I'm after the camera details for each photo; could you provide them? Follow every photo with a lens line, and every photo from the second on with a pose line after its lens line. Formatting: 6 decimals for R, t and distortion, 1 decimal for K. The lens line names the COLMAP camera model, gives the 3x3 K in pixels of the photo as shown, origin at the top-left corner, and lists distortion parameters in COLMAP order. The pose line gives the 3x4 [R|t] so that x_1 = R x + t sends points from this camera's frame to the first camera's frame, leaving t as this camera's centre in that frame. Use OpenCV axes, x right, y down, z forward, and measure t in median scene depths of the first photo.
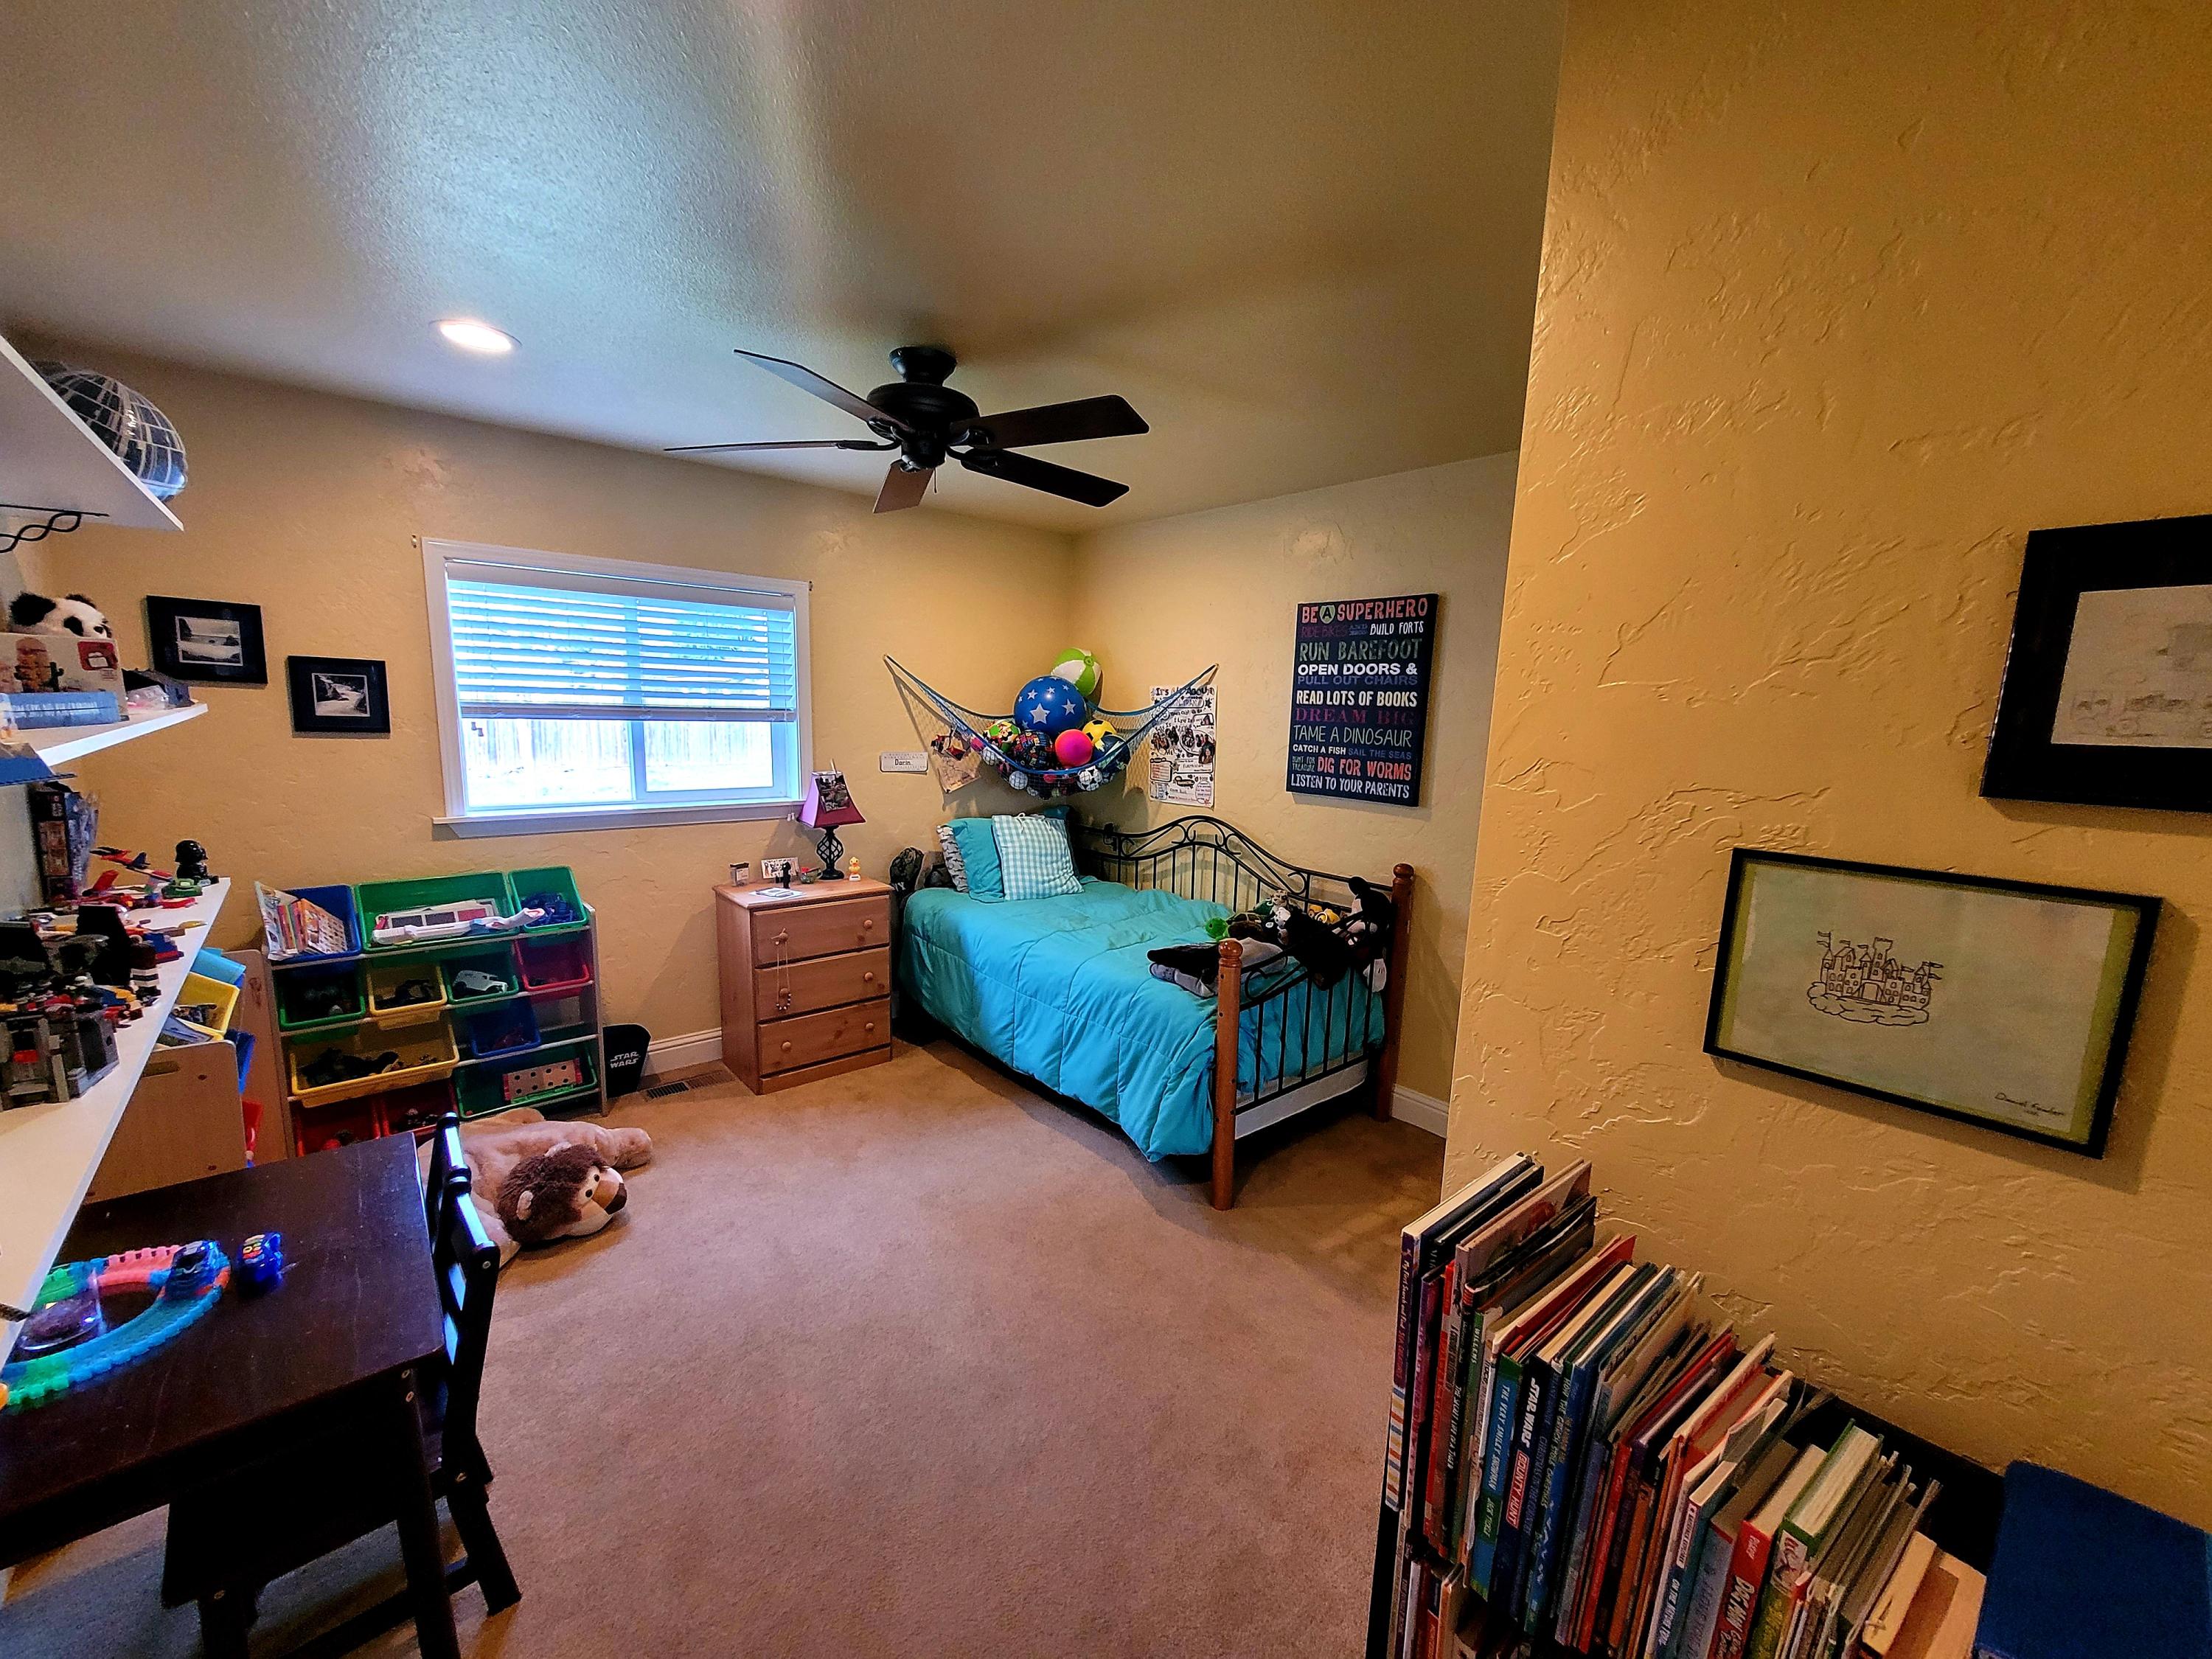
lens RADIAL K [[874.3, 0, 1117.9], [0, 874.3, 844.3], [0, 0, 1]] dist [-0.012040, 0.000291]
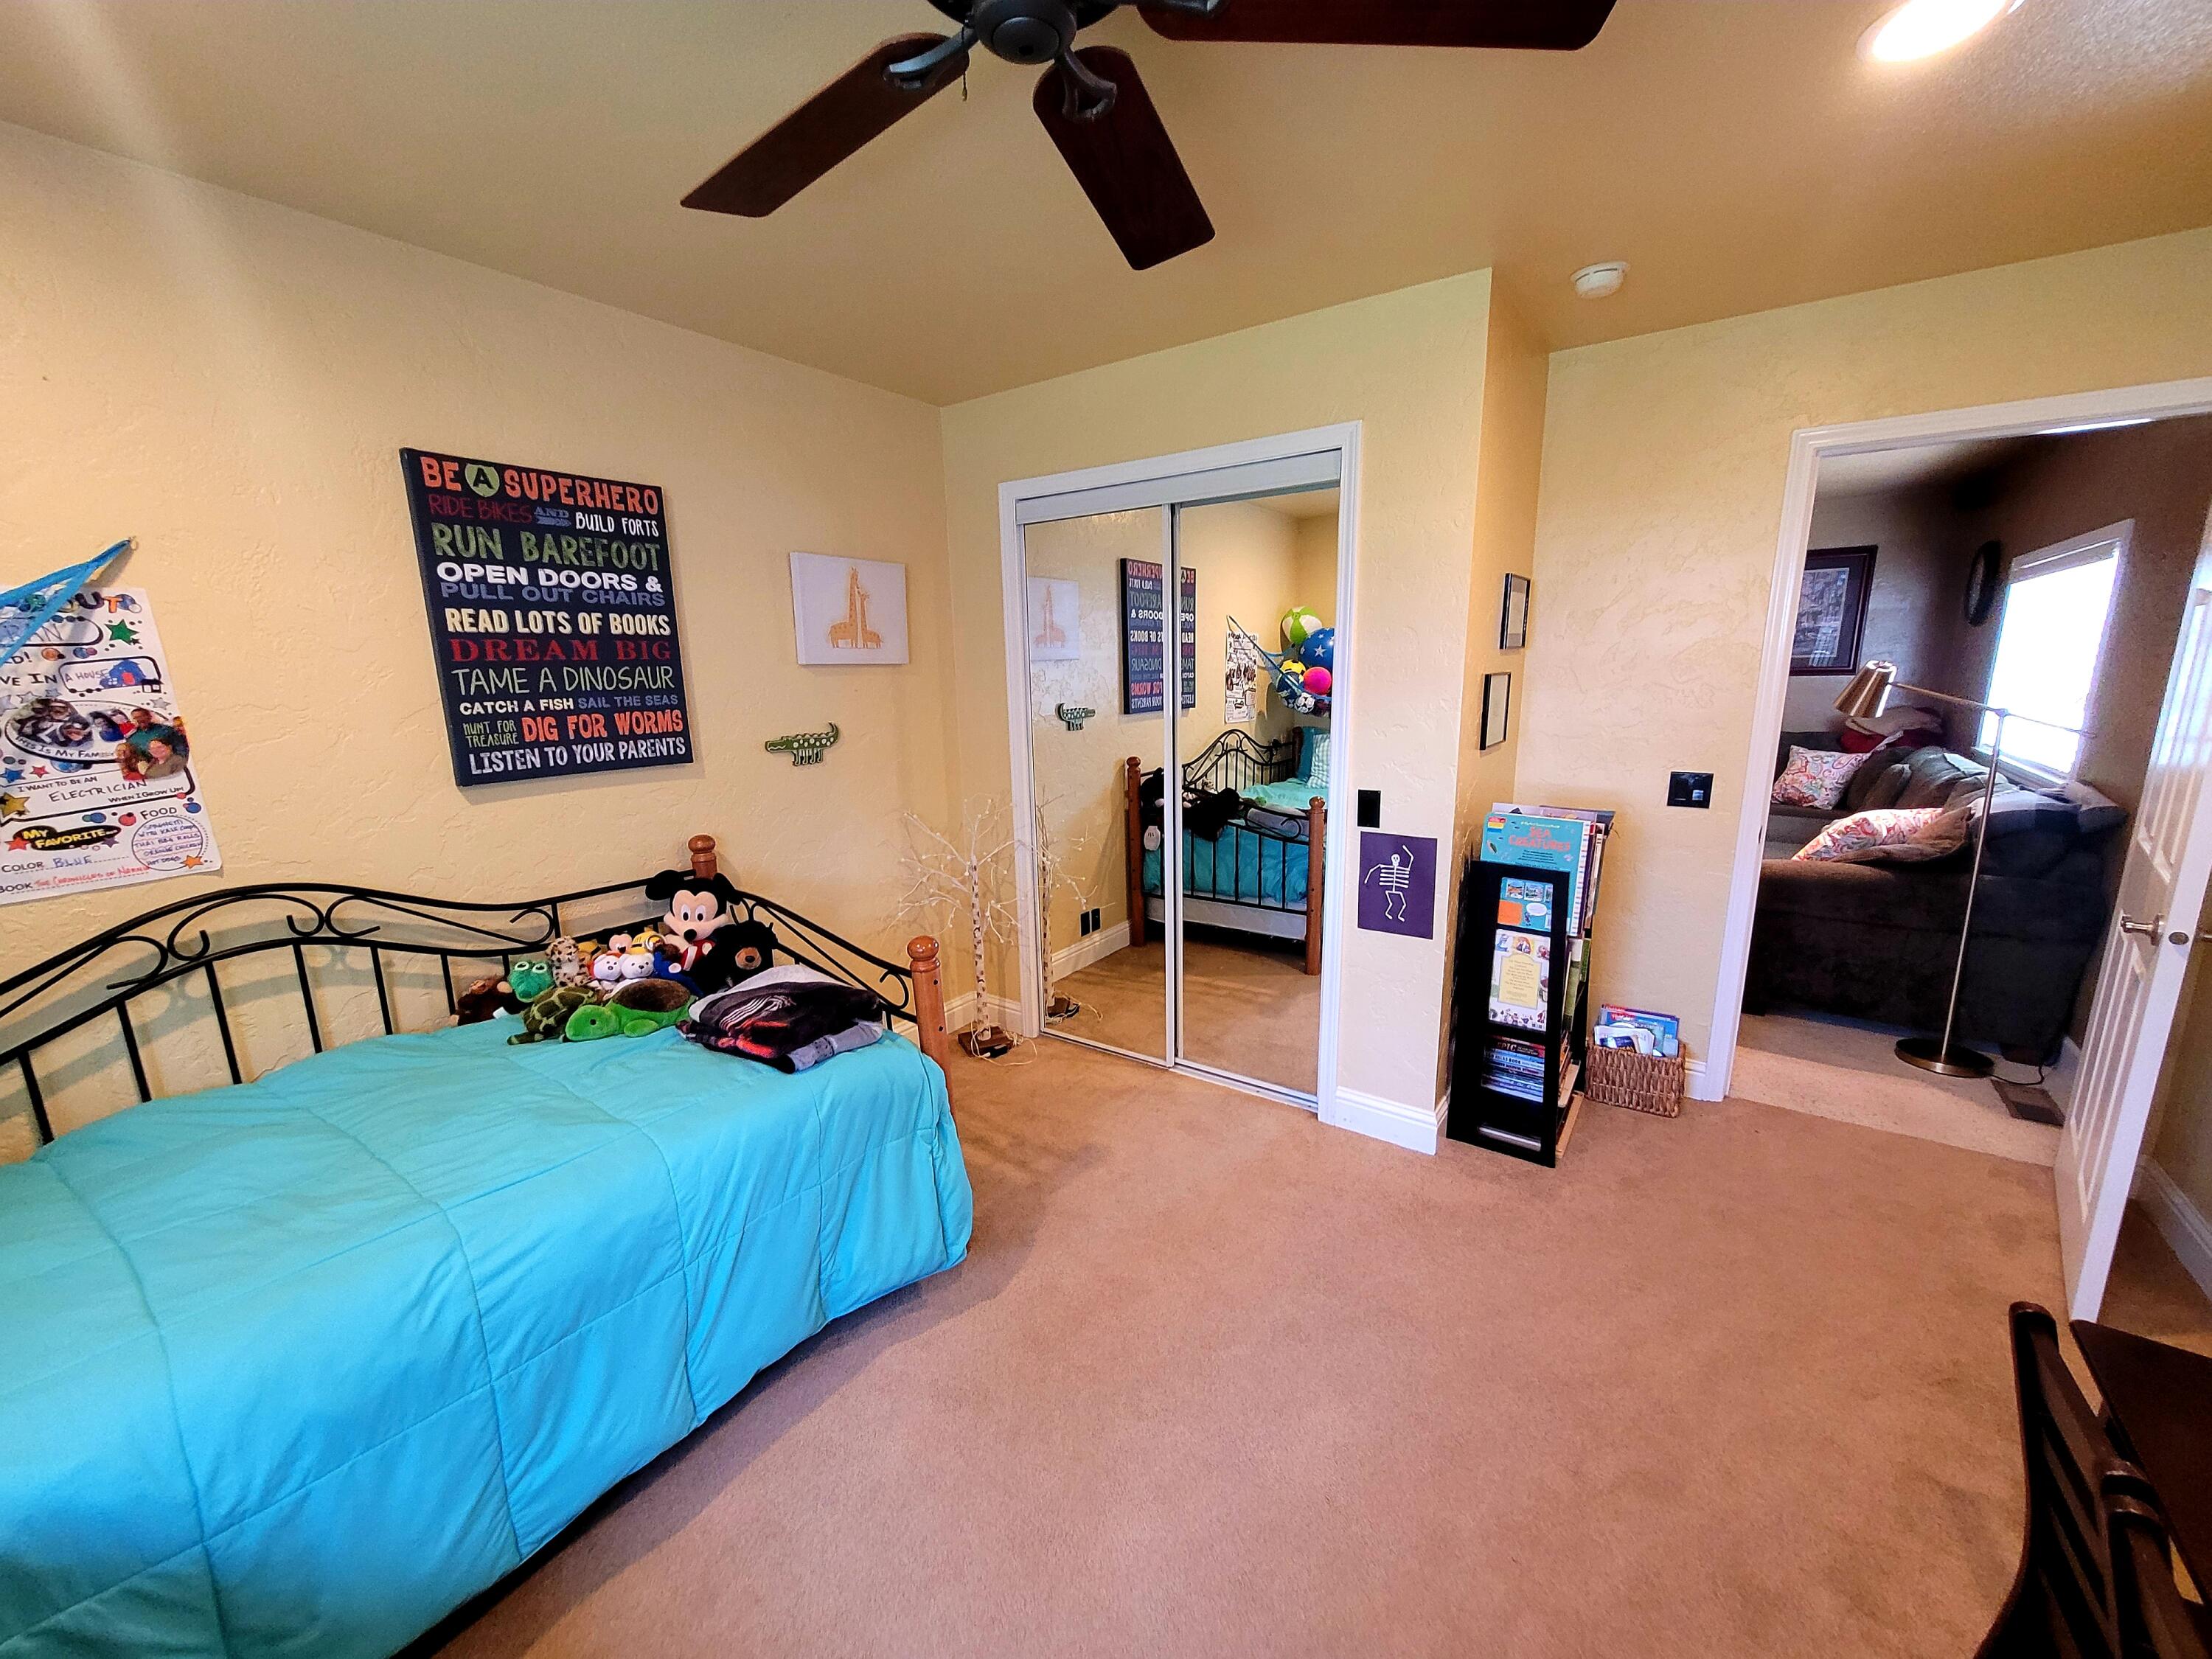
lens RADIAL K [[874.3, 0, 1117.9], [0, 874.3, 844.3], [0, 0, 1]] dist [-0.012040, 0.000291]
pose [[-0.242151, -0.227154, 0.943273, -0.488302], [0.158202, 0.949952, 0.269375, -0.117470], [-0.957254, 0.214457, -0.194096, 0.752745]]
